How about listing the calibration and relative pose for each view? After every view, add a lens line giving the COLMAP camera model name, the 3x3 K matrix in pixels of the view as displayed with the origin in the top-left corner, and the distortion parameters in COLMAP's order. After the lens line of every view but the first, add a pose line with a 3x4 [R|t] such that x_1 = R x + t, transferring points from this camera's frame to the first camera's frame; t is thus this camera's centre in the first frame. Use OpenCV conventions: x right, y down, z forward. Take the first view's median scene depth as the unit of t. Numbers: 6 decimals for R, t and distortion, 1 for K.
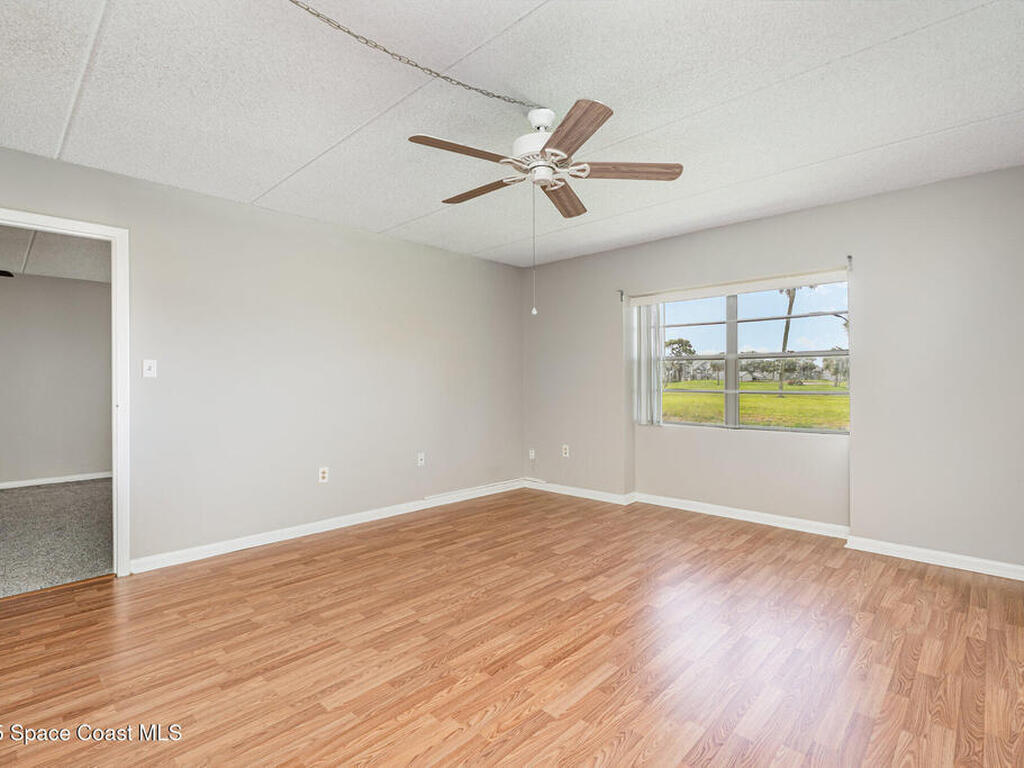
lens RADIAL K [[512.0, 0, 517.6], [0, 512.0, 382.1], [0, 0, 1]] dist [-0.000526, 0.000499]
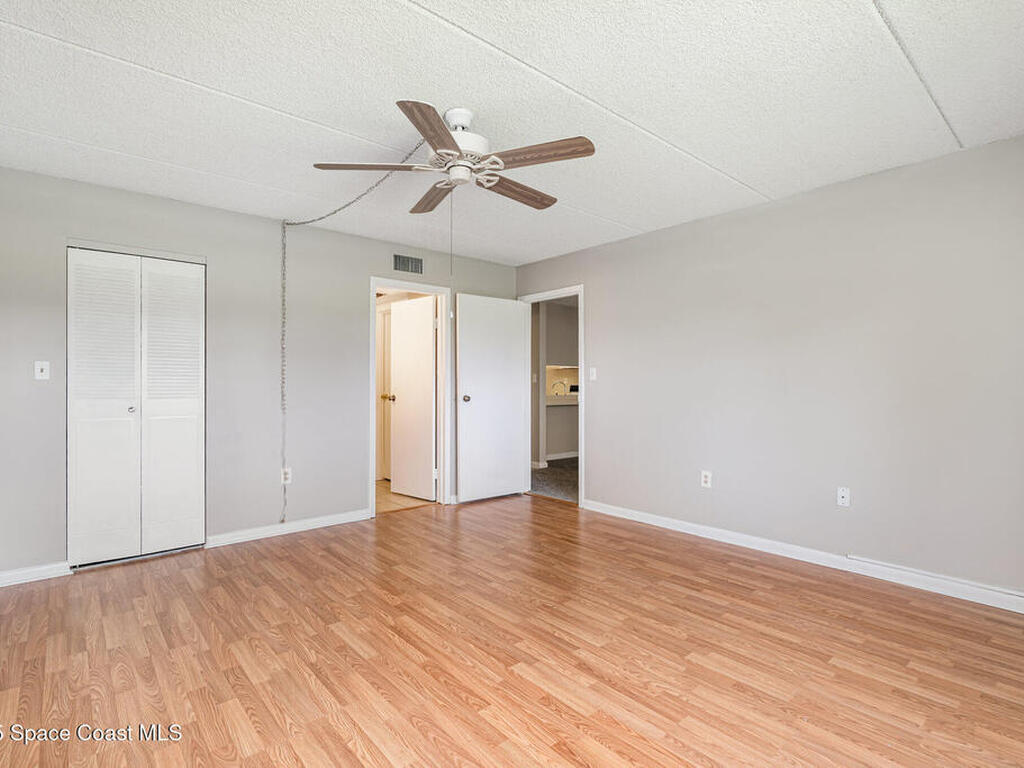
lens RADIAL K [[512.0, 0, 503.4], [0, 512.0, 384.2], [0, 0, 1]] dist [-0.000526, 0.000499]
pose [[-0.111688, 0.000883, -0.993743, 0.727997], [0.001270, 0.999999, 0.000746, 0.000646], [0.993743, -0.001178, -0.111689, 0.847458]]
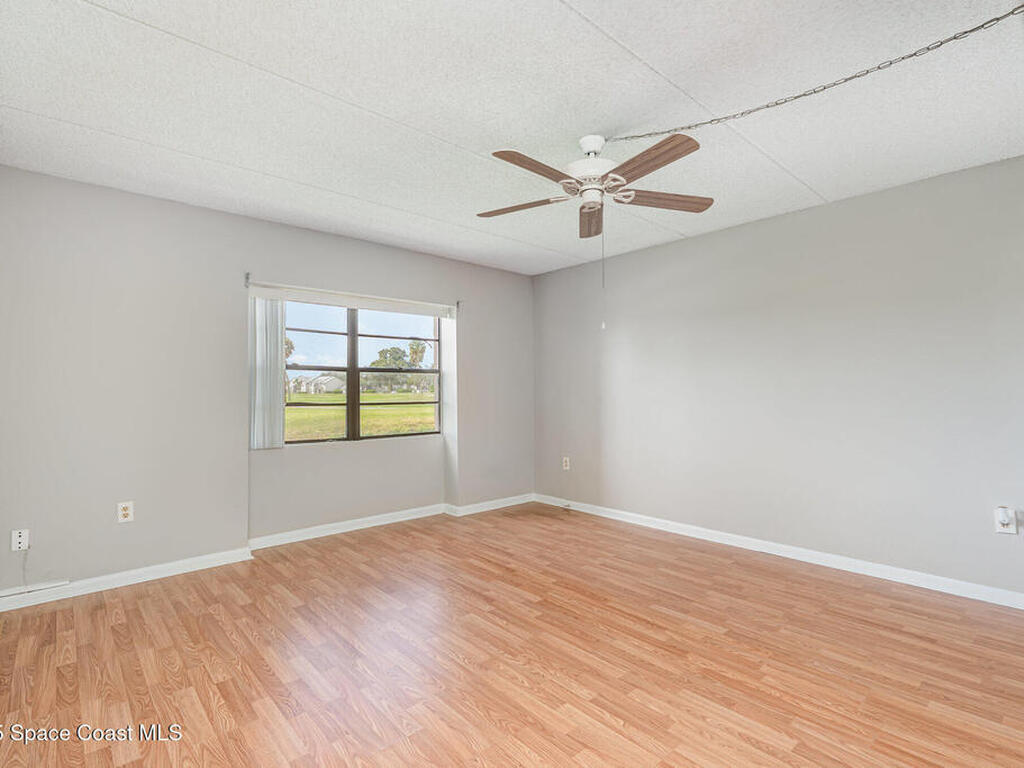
lens RADIAL K [[512.0, 0, 521.6], [0, 512.0, 384.0], [0, 0, 1]] dist [-0.000526, 0.000499]
pose [[0.059839, 0.019642, 0.998015, -0.716724], [0.006063, 0.999781, -0.020040, 0.002549], [-0.998190, 0.007250, 0.059707, 0.769618]]
